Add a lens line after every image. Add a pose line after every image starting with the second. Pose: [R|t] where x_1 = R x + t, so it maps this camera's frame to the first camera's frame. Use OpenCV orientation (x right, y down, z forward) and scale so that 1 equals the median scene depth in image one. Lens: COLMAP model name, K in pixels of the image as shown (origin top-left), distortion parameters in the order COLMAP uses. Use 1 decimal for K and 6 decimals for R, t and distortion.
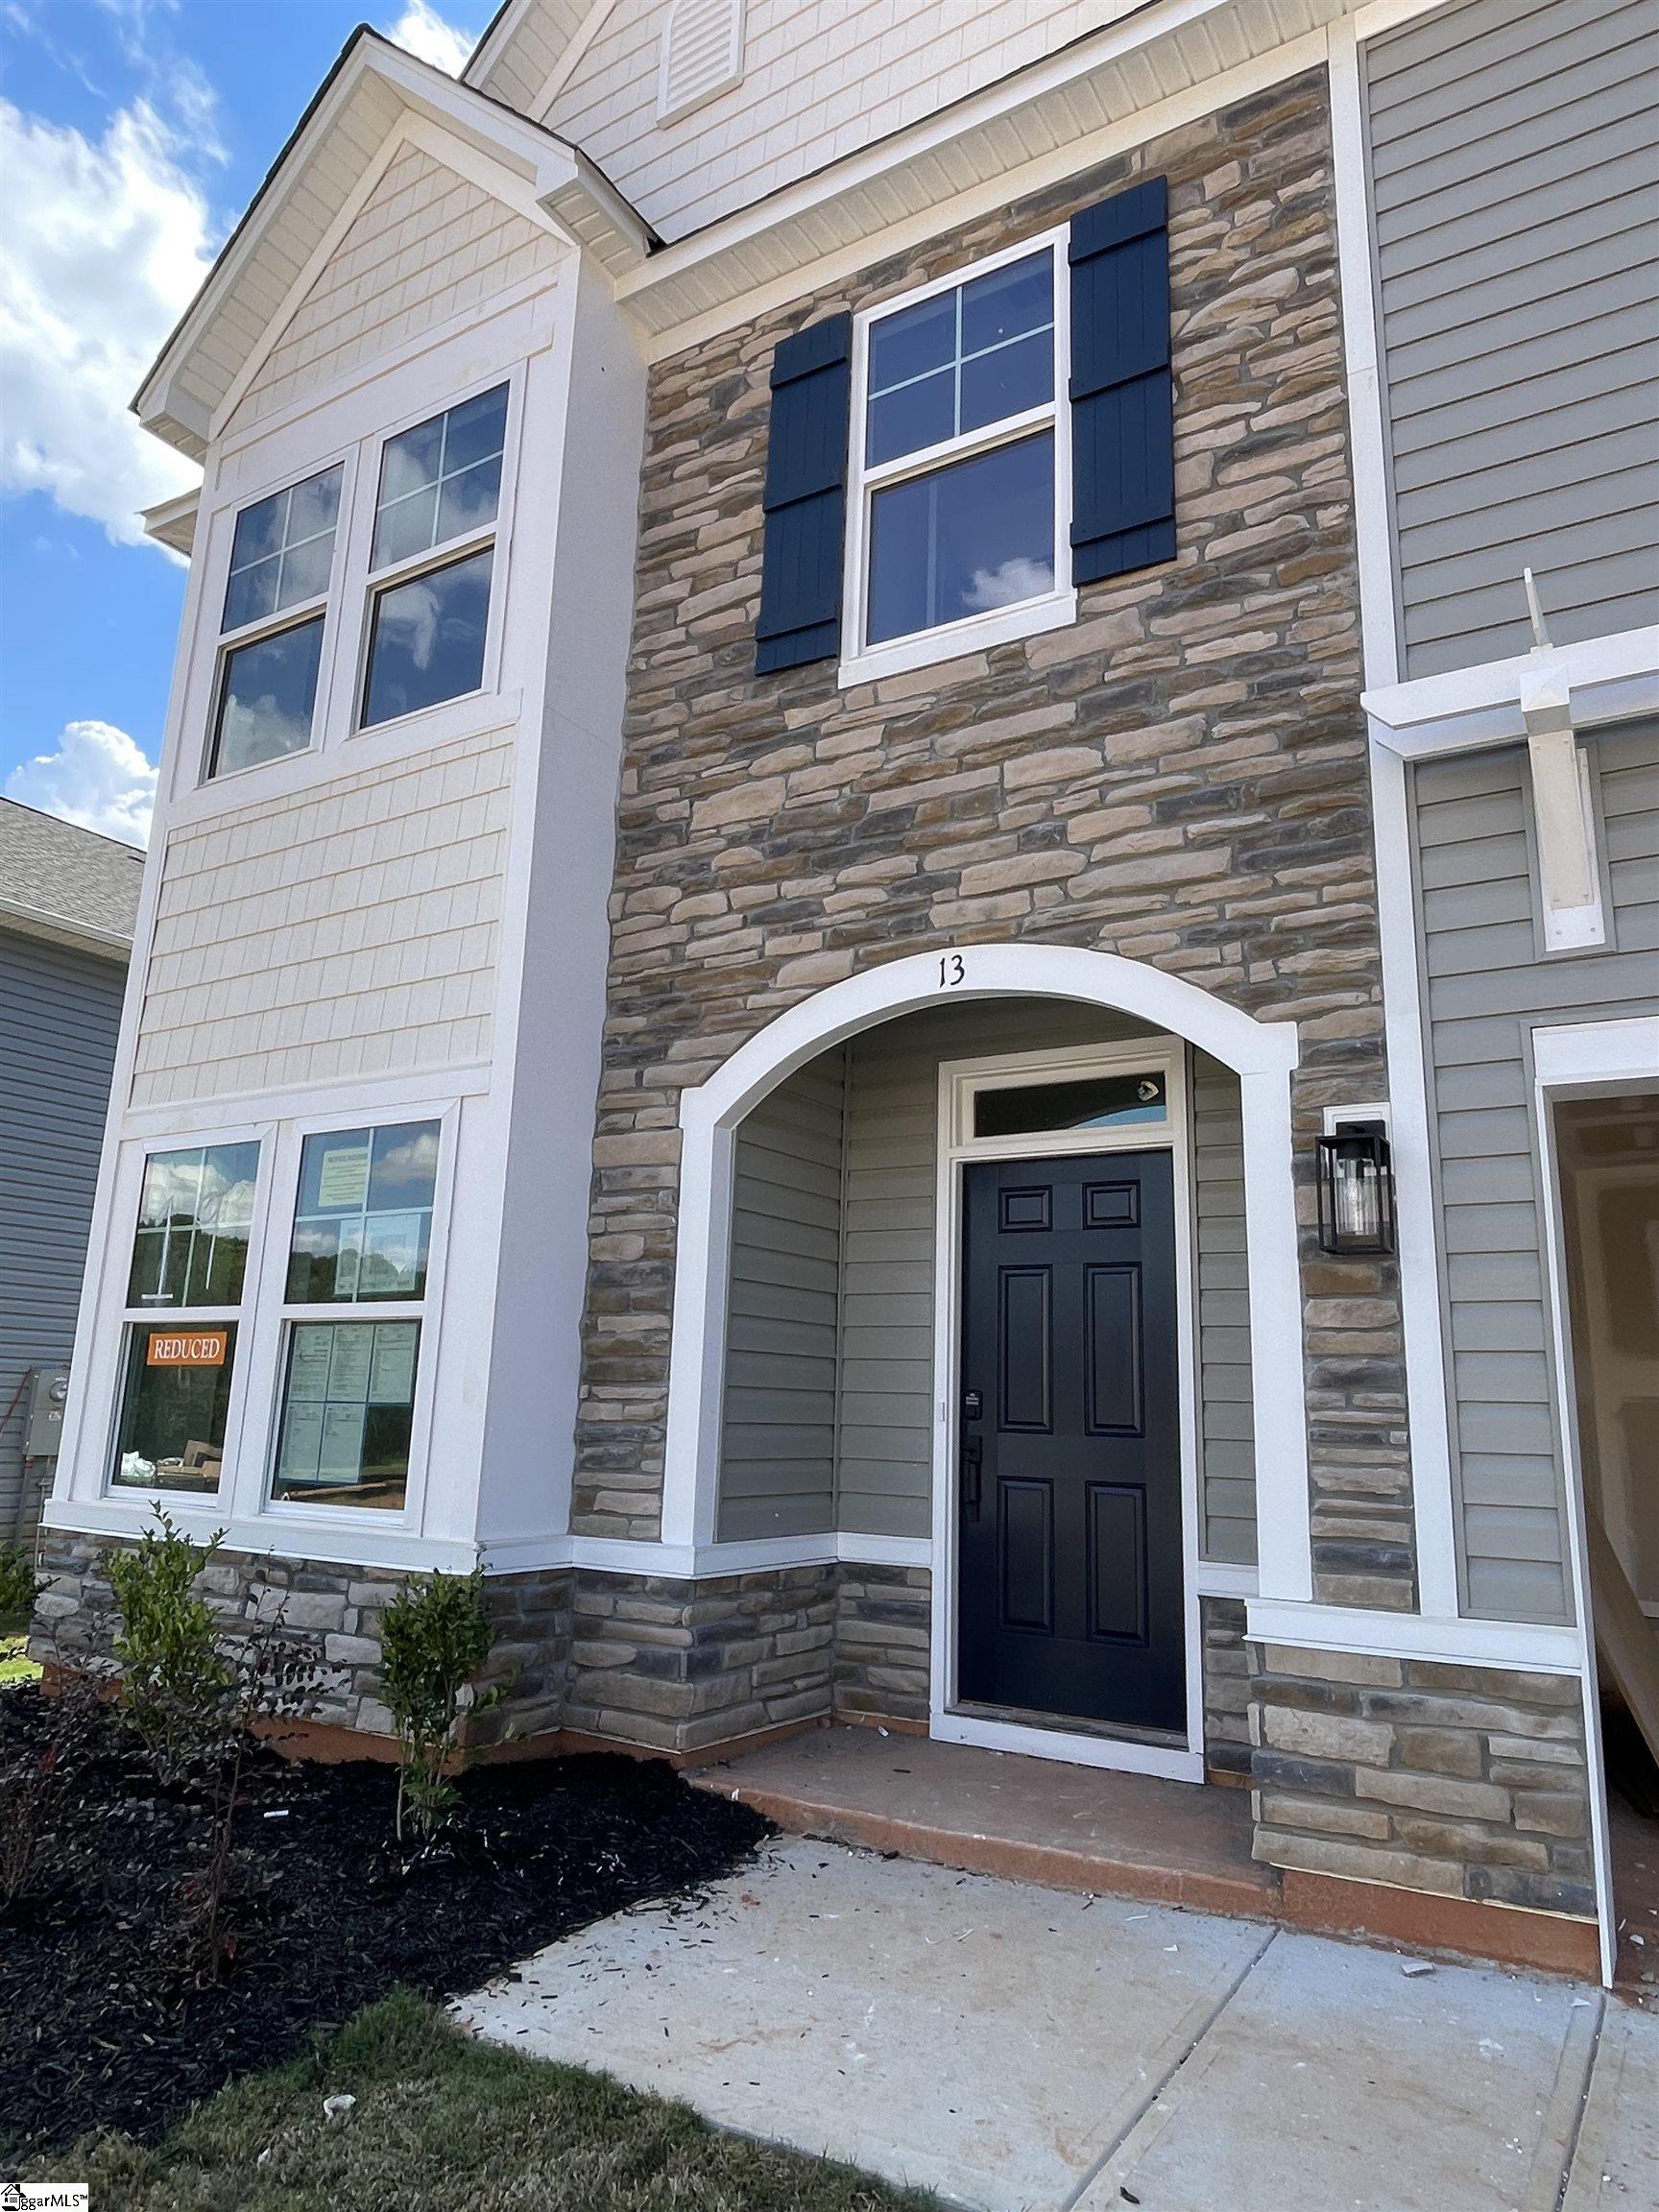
lens RADIAL K [[1414.9, 0, 829.5], [0, 1414.9, 1106.0], [0, 0, 1]] dist [0.003736, 0.000424]
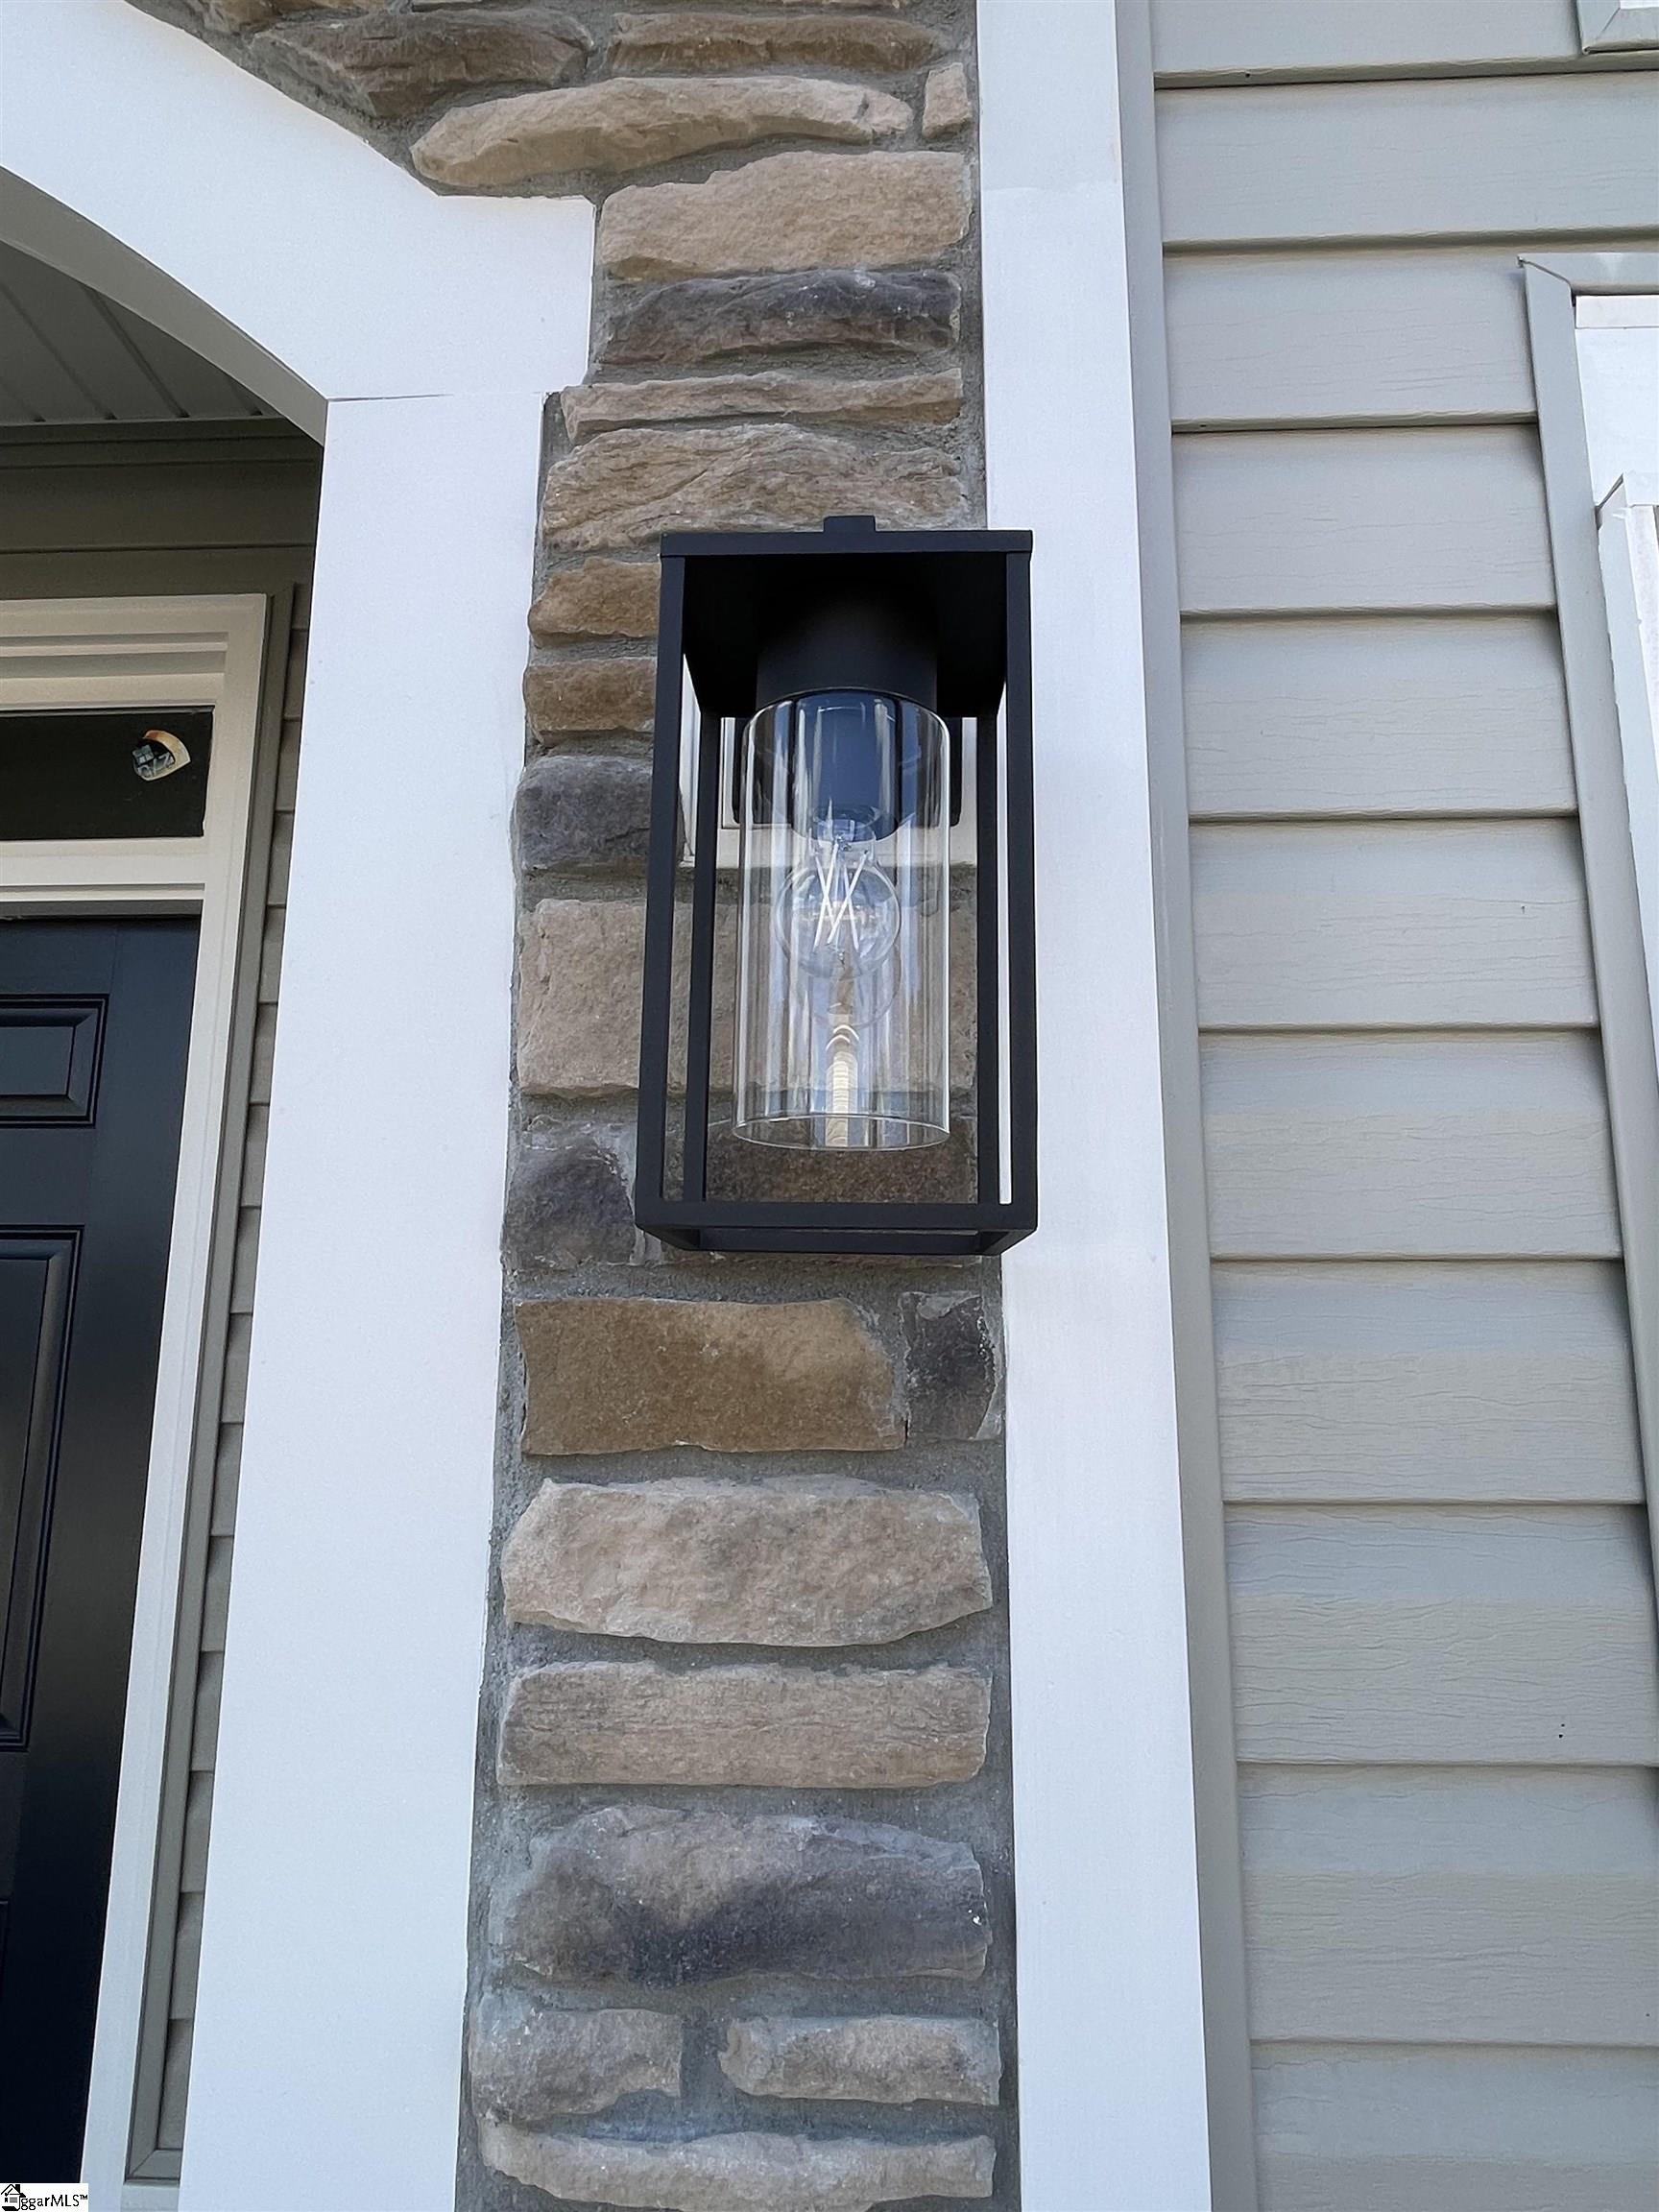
lens RADIAL K [[1414.9, 0, 829.5], [0, 1414.9, 1106.0], [0, 0, 1]] dist [0.003736, 0.000424]
pose [[0.869266, 0.074283, 0.488732, 0.279976], [-0.087480, 0.996157, 0.004186, 0.083963], [-0.486543, -0.046393, 0.872424, 0.828895]]
